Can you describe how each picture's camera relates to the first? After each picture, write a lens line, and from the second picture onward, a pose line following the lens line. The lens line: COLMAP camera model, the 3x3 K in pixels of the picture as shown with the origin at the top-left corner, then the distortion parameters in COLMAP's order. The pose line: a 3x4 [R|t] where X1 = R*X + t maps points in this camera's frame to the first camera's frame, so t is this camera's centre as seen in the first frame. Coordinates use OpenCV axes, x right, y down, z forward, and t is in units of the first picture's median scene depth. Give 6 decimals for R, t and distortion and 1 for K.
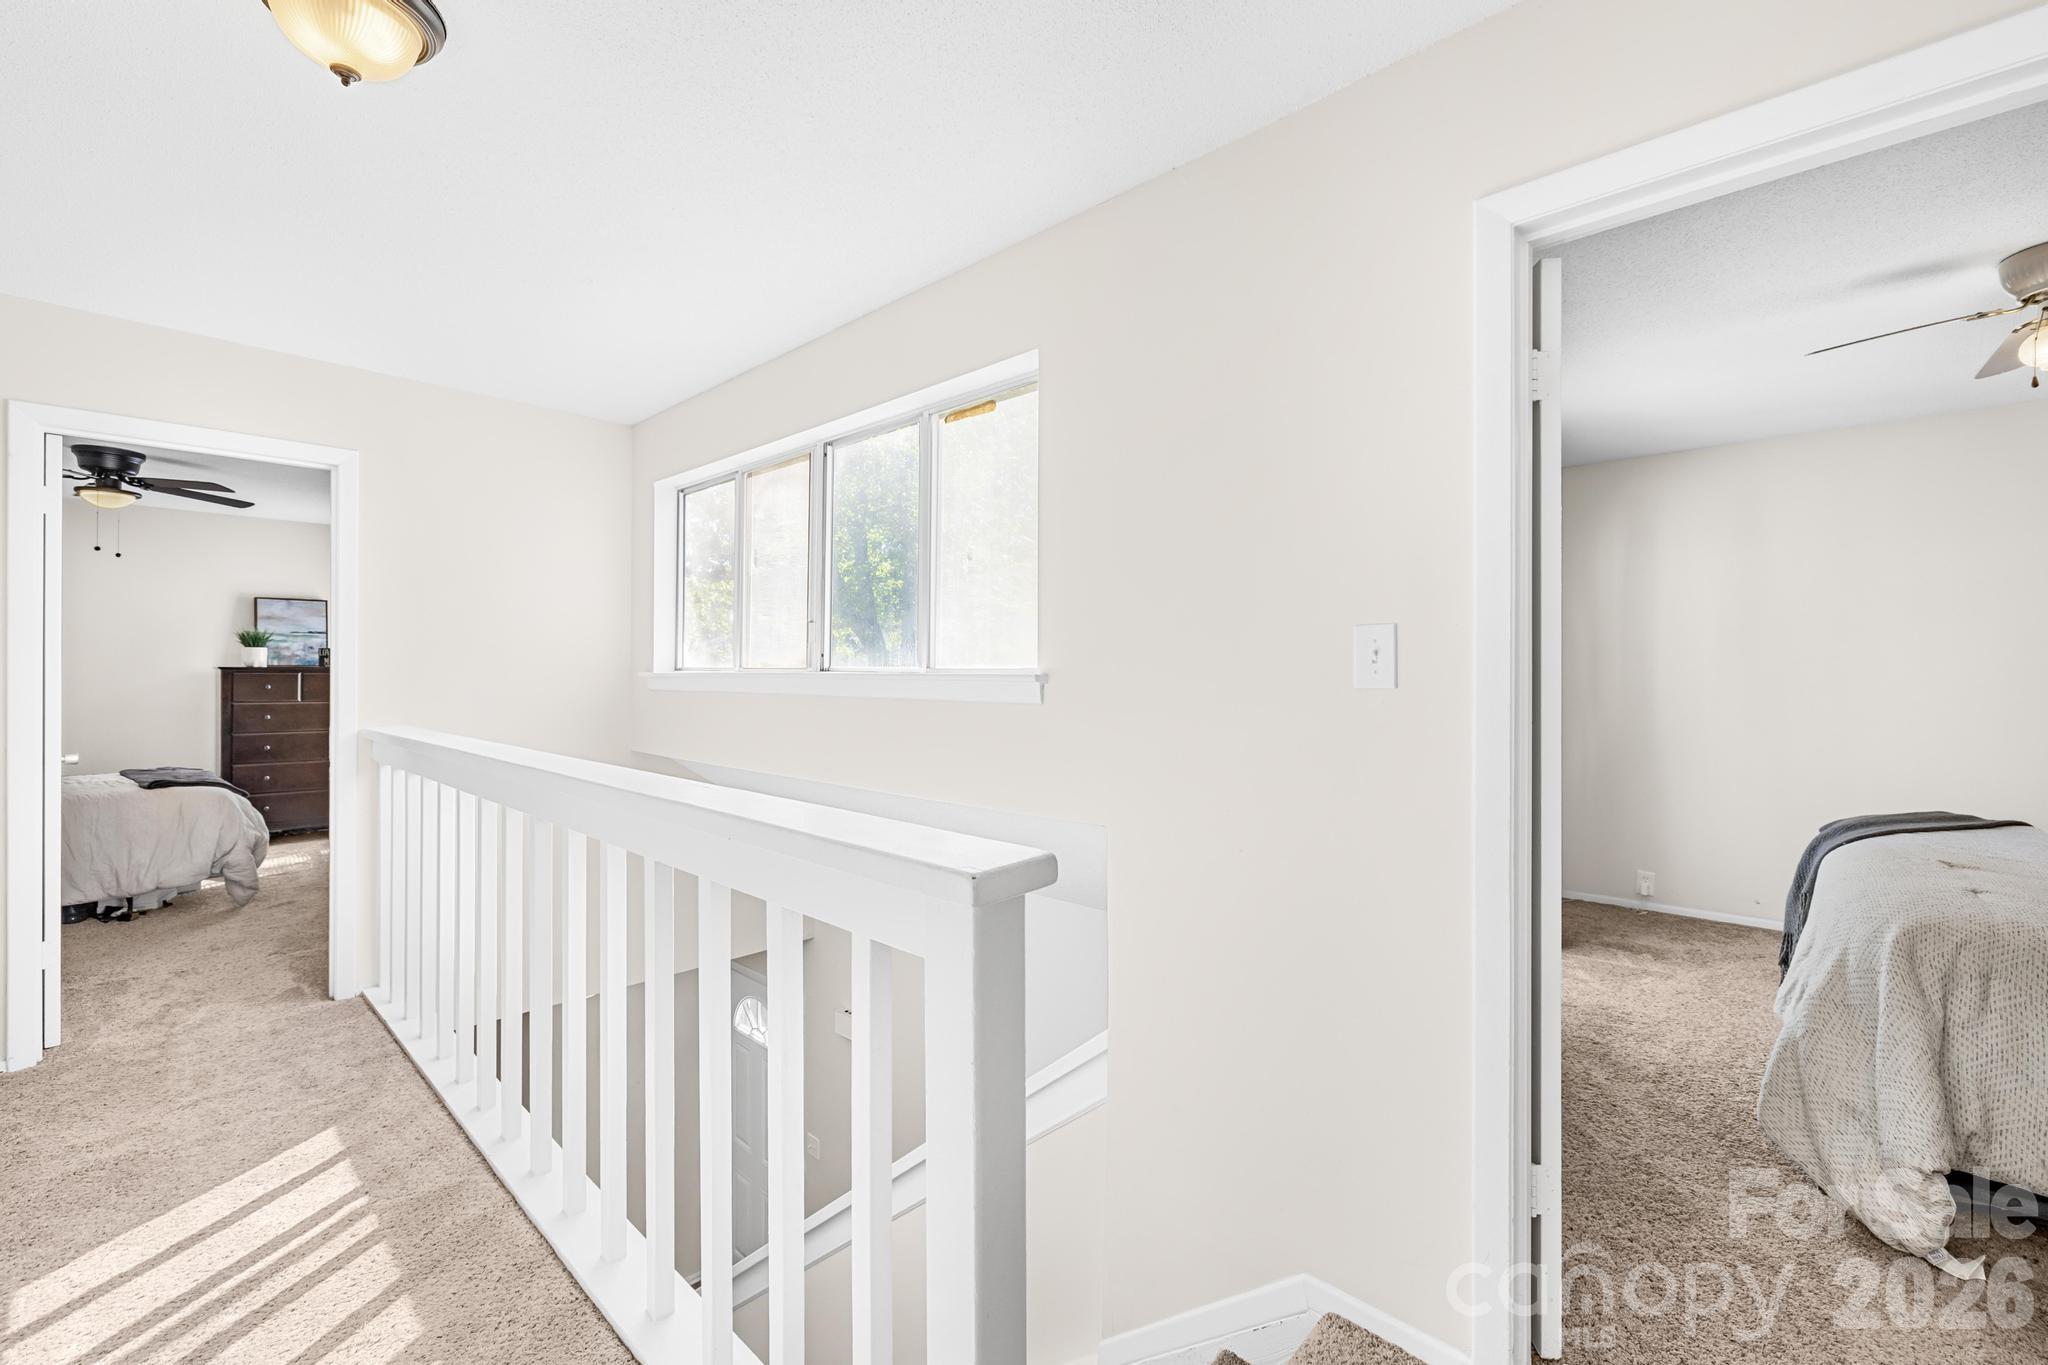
lens RADIAL K [[862.5, 0, 1009.8], [0, 862.5, 664.0], [0, 0, 1]] dist [-0.000719, -0.000451]
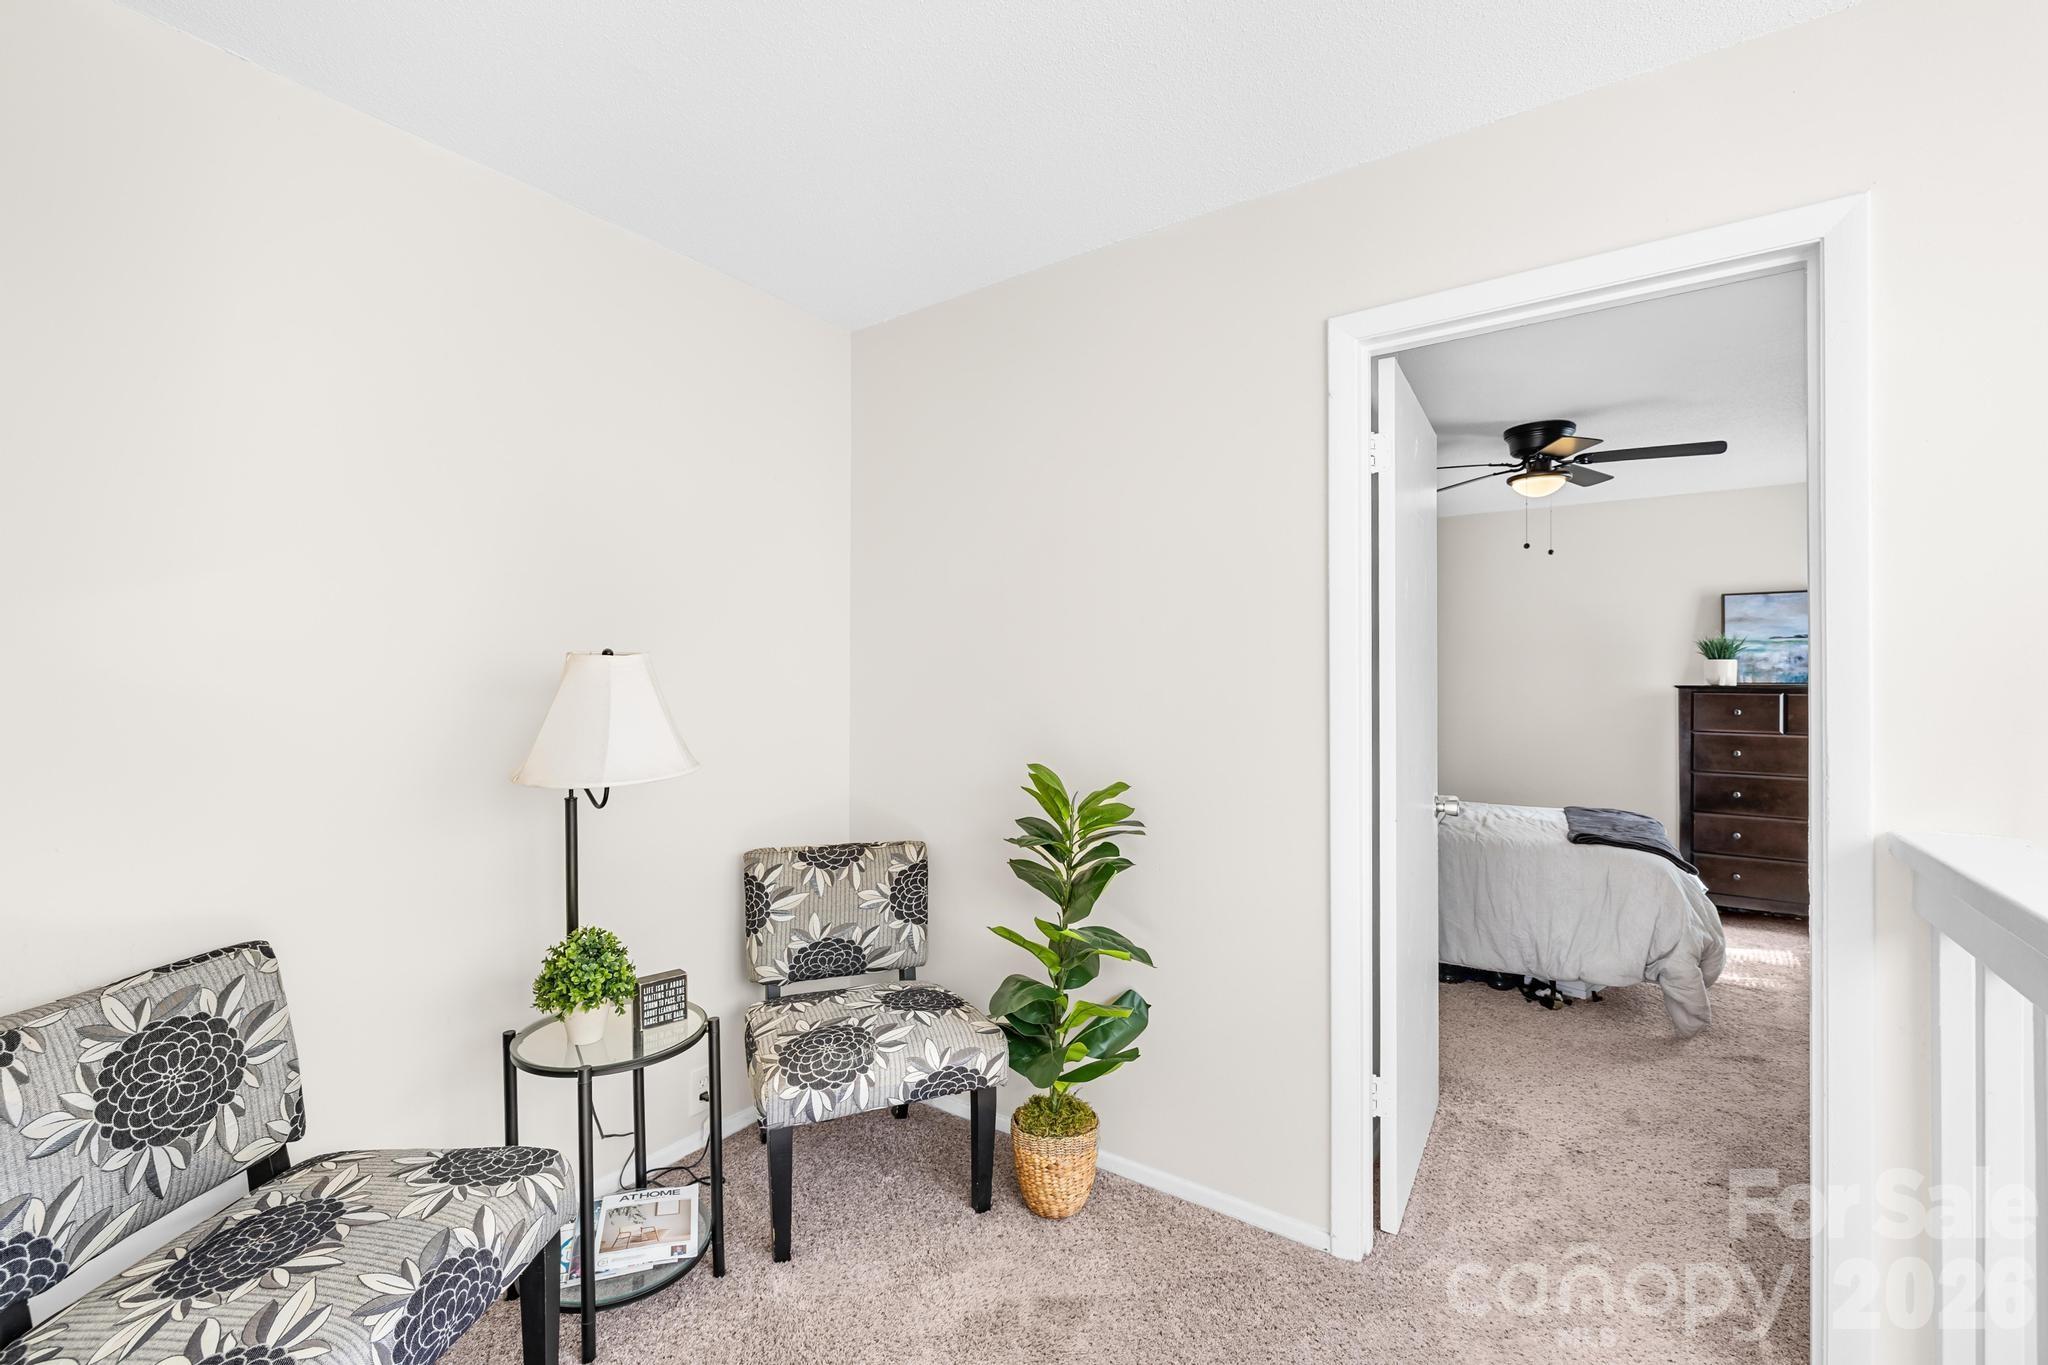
lens RADIAL K [[865.5, 0, 1024.0], [0, 865.5, 682.5], [0, 0, 1]] dist [-0.000309, -0.000211]
pose [[0.146823, -0.005236, -0.989149, -0.289388], [0.006205, 0.999971, -0.004372, 0.000346], [0.989143, -0.005496, 0.146851, 0.381790]]
